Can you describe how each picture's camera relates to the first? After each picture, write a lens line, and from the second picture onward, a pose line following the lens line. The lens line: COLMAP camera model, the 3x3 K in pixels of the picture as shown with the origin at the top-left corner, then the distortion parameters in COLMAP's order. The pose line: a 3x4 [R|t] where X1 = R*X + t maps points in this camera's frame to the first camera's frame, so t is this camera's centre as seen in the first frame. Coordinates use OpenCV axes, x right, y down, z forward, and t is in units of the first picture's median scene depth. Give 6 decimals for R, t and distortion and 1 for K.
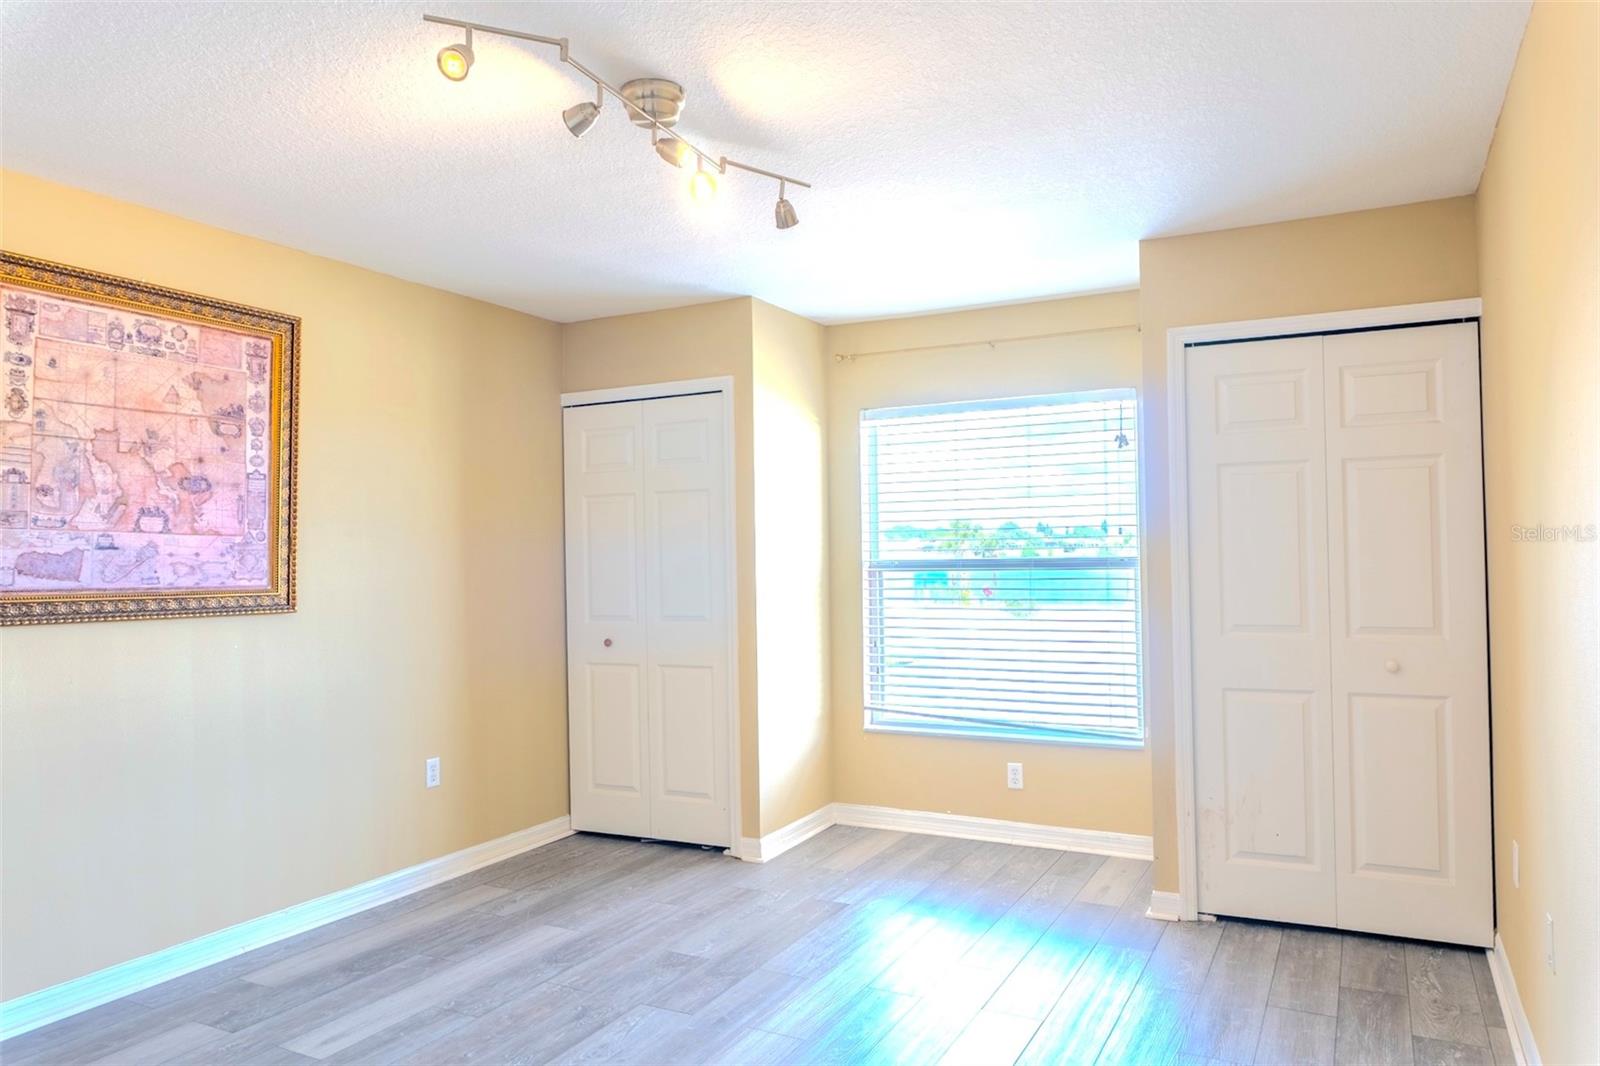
lens RADIAL K [[1070.8, 0, 800.0], [0, 1070.8, 533.0], [0, 0, 1]] dist [-0.004387, -0.001911]
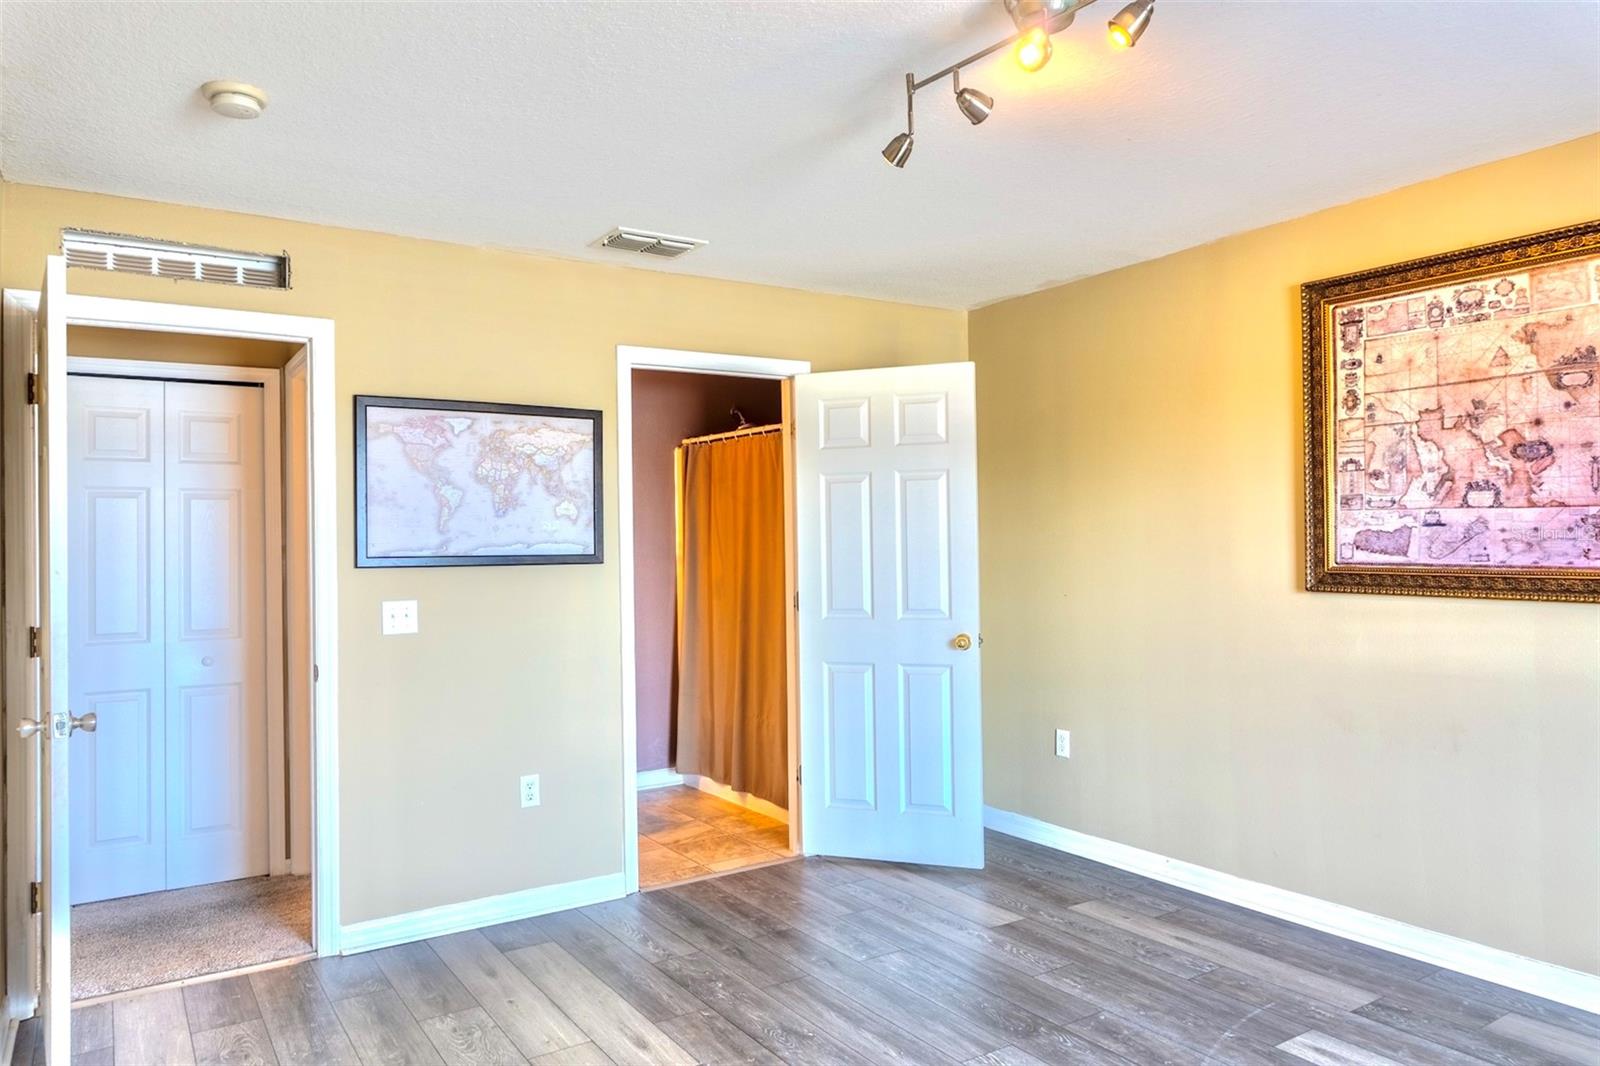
lens RADIAL K [[1097.3, 0, 799.0], [0, 1097.3, 528.7], [0, 0, 1]] dist [-0.000843, 0.000469]
pose [[-0.489476, 0.009283, -0.871967, 0.559089], [0.042399, 0.999014, -0.013165, 0.005847], [0.870985, -0.043414, -0.489387, 0.972376]]
